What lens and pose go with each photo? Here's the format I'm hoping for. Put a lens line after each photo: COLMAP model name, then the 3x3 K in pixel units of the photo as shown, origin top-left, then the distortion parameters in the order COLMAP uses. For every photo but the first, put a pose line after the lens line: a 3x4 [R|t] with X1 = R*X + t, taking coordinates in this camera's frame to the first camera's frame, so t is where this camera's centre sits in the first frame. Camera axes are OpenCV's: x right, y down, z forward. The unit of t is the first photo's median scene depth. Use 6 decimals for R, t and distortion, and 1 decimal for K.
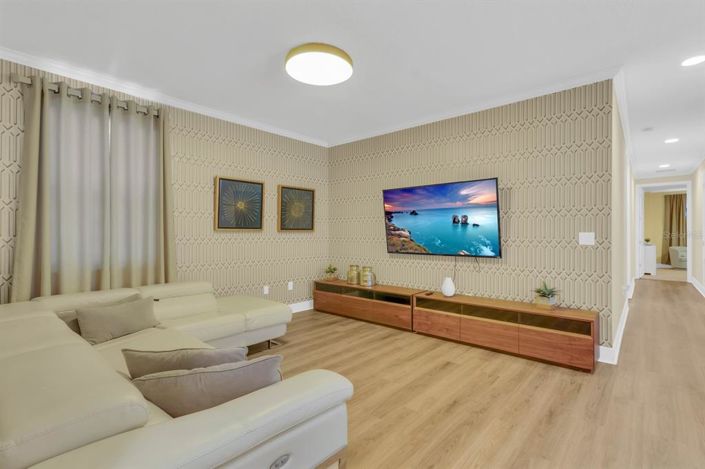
lens RADIAL K [[325.1, 0, 359.7], [0, 325.1, 236.1], [0, 0, 1]] dist [0.005263, -0.001351]
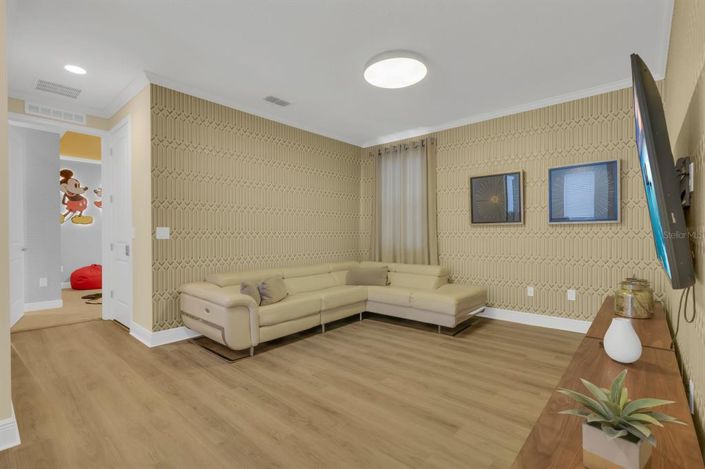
lens RADIAL K [[325.1, 0, 357.1], [0, 325.1, 236.8], [0, 0, 1]] dist [0.005263, -0.001351]
pose [[0.009517, 0.009599, -0.999909, 0.907567], [0.000704, 0.999954, 0.009606, 0.014905], [0.999954, -0.000796, 0.009510, 0.811732]]
